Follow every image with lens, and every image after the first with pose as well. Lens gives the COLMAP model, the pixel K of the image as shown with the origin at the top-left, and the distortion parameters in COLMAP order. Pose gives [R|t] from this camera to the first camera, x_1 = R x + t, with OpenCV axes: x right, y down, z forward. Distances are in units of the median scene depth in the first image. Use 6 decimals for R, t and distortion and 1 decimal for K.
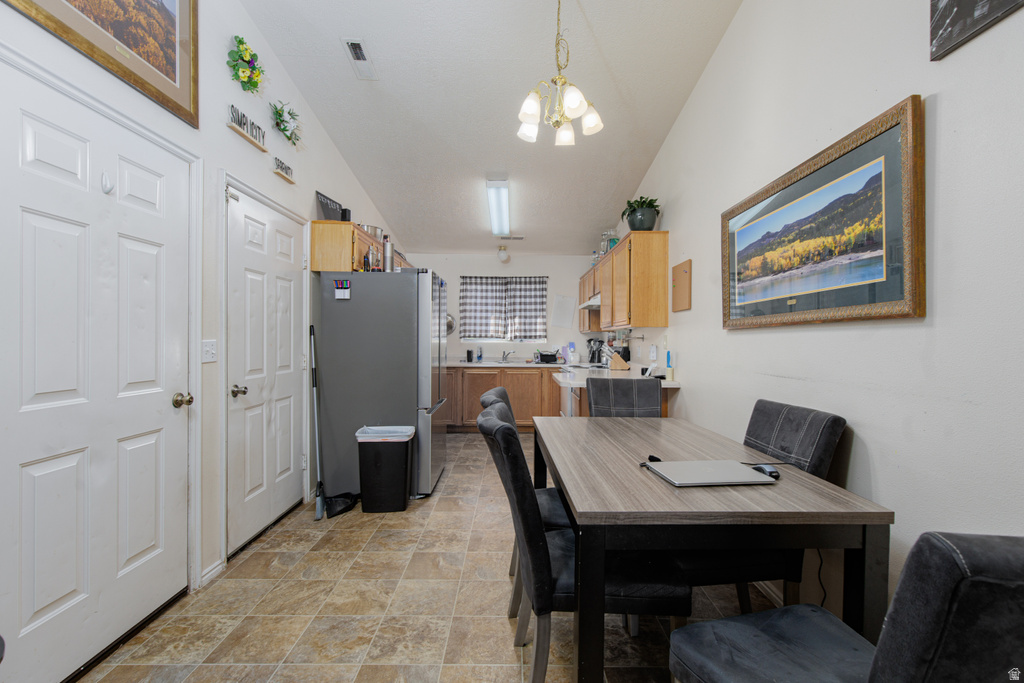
lens RADIAL K [[458.7, 0, 515.0], [0, 458.7, 342.7], [0, 0, 1]] dist [0.000437, -0.000098]
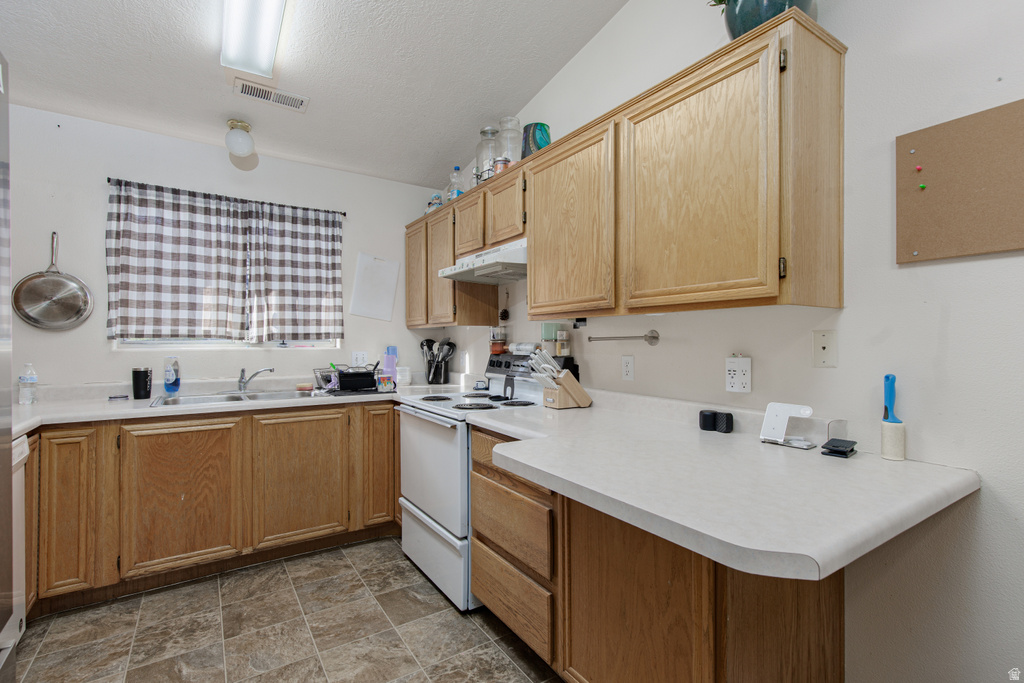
lens RADIAL K [[458.7, 0, 512.1], [0, 458.7, 344.1], [0, 0, 1]] dist [0.000437, -0.000098]
pose [[0.827370, -0.007870, 0.561602, -0.056324], [0.008720, 0.999961, 0.001167, -0.003200], [-0.561589, 0.003932, 0.827407, 0.493017]]
